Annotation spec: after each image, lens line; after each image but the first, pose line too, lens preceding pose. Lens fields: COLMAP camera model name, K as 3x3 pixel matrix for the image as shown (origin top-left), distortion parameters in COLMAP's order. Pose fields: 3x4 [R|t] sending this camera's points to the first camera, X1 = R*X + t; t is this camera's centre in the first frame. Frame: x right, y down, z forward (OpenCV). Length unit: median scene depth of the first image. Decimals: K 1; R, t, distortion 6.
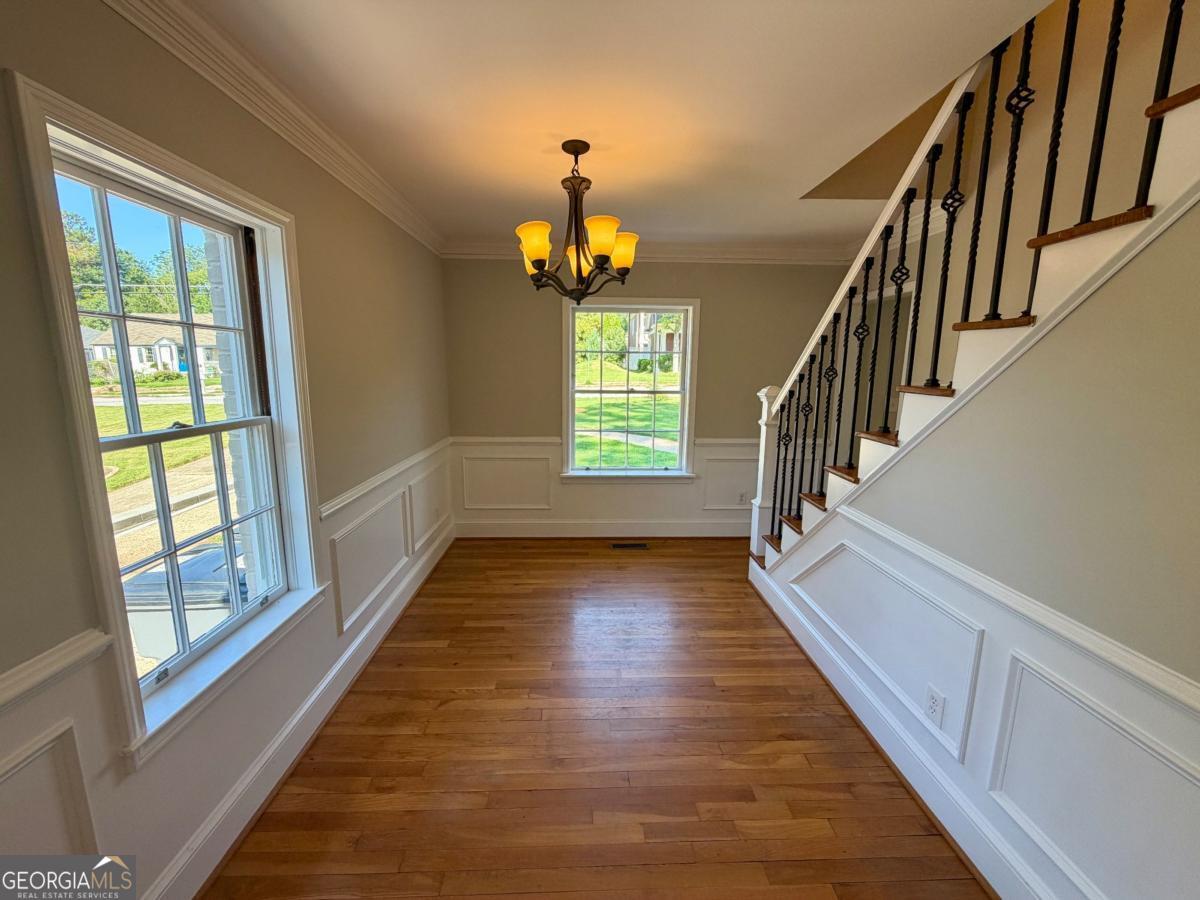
lens RADIAL K [[478.0, 0, 598.0], [0, 478.0, 449.5], [0, 0, 1]] dist [-0.000924, 0.000228]
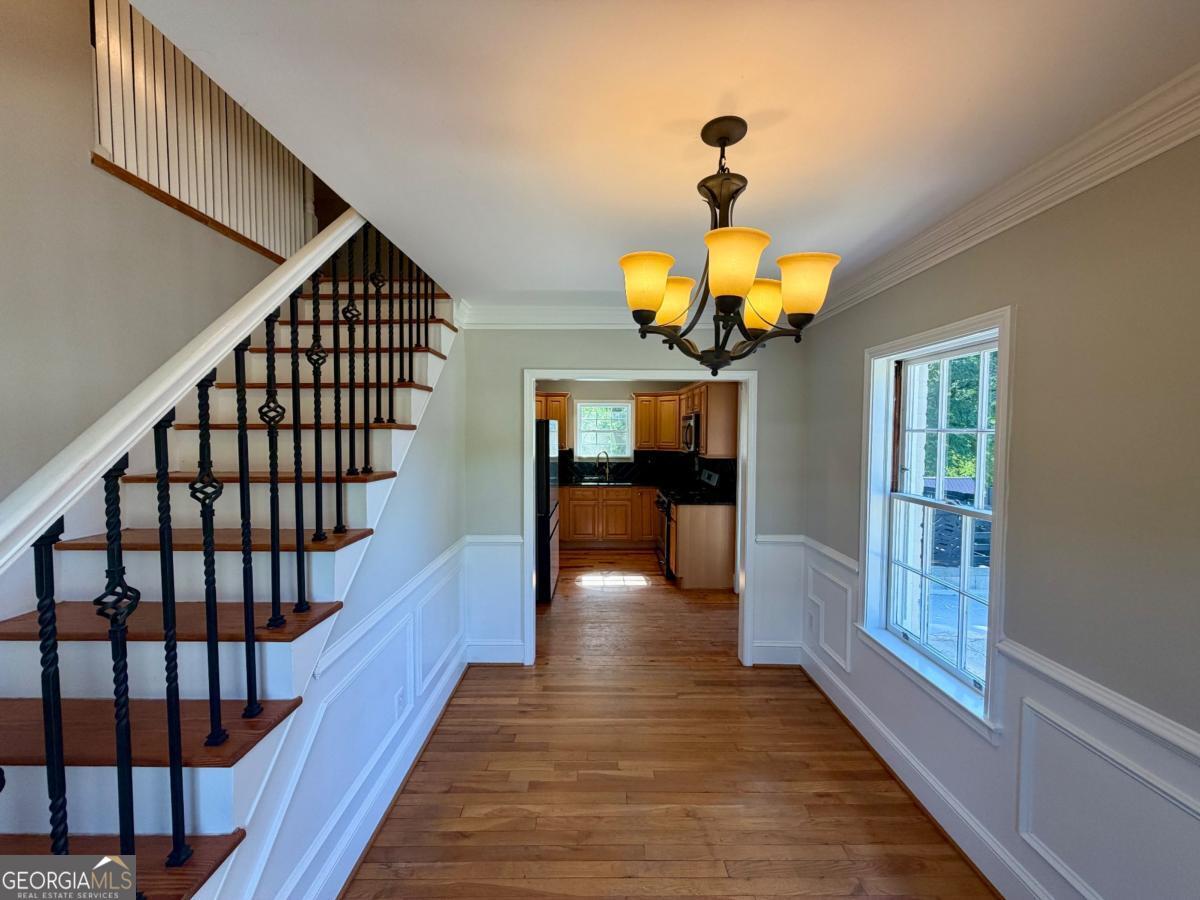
lens RADIAL K [[478.0, 0, 598.0], [0, 478.0, 449.5], [0, 0, 1]] dist [-0.000924, 0.000228]
pose [[-0.999316, -0.012583, 0.034777, 0.067592], [-0.004760, 0.976286, 0.216434, -0.265004], [-0.036676, 0.216121, -0.975678, 1.255869]]
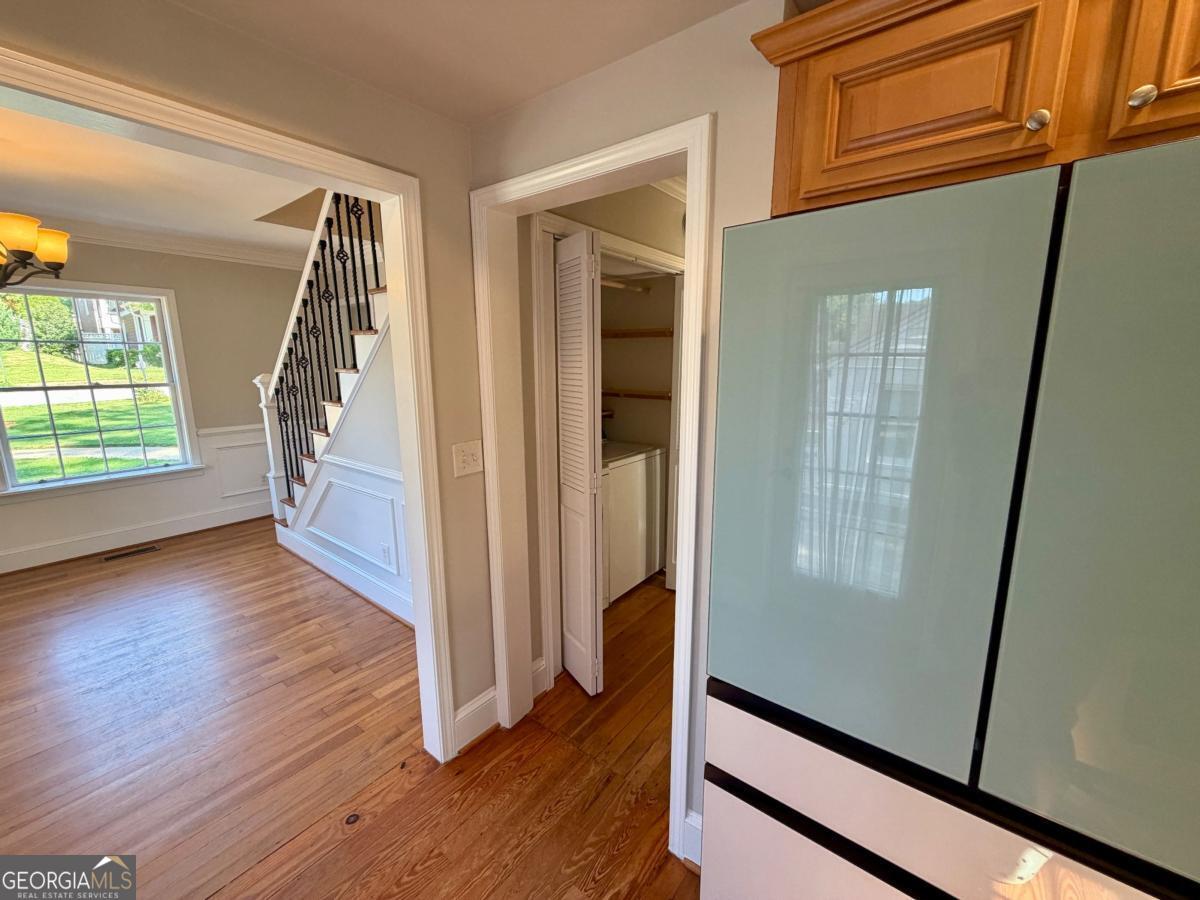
lens RADIAL K [[478.0, 0, 598.0], [0, 478.0, 449.5], [0, 0, 1]] dist [-0.000924, 0.000228]
pose [[0.643455, -0.151838, 0.750274, -0.021200], [0.139076, 0.987007, 0.080471, 0.079717], [-0.752744, 0.052566, 0.656211, -0.424653]]
